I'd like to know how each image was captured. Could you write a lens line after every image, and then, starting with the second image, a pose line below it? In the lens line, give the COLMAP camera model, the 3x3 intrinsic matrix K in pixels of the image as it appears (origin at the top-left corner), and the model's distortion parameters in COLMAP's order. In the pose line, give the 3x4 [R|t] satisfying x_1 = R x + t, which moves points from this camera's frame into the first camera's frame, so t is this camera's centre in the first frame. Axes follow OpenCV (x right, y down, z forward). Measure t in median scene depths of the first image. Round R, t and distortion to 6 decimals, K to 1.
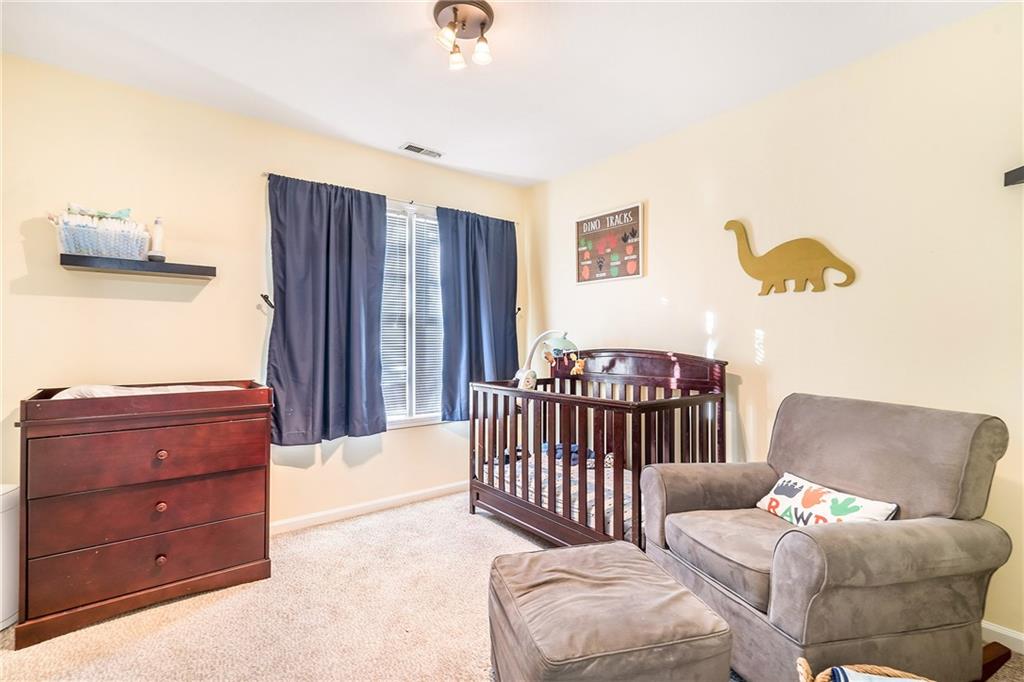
lens RADIAL K [[469.3, 0, 513.8], [0, 469.3, 340.5], [0, 0, 1]] dist [-0.005392, 0.001700]
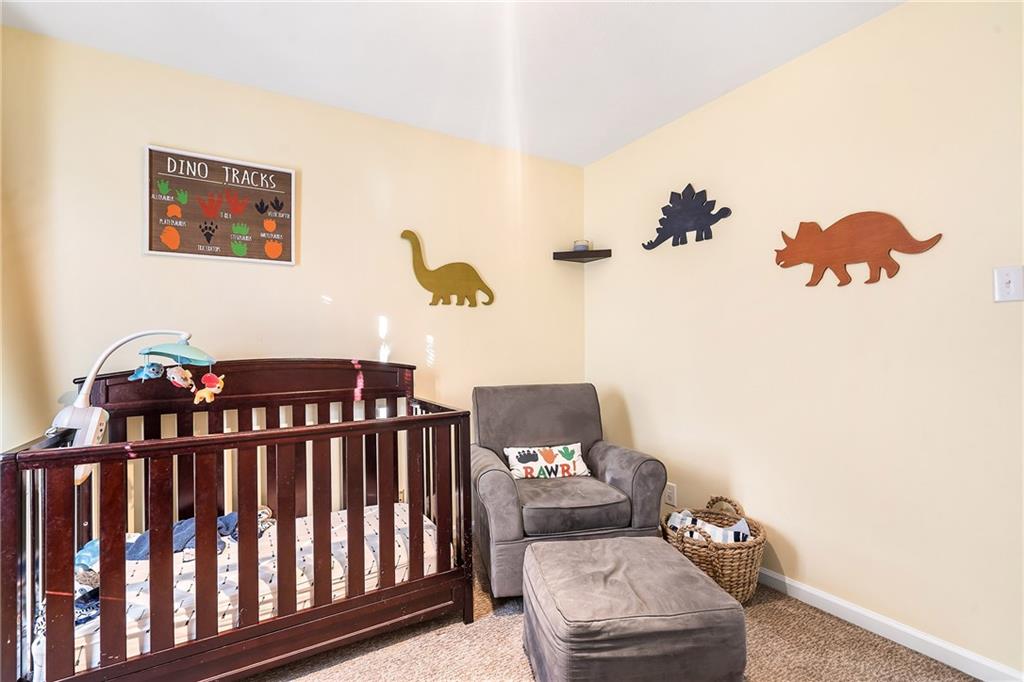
lens RADIAL K [[469.3, 0, 513.1], [0, 469.3, 339.1], [0, 0, 1]] dist [-0.005392, 0.001700]
pose [[0.119920, 0.011028, 0.992722, -0.504237], [0.010857, 0.999864, -0.012419, 0.001027], [-0.992724, 0.012267, 0.119784, 0.600934]]
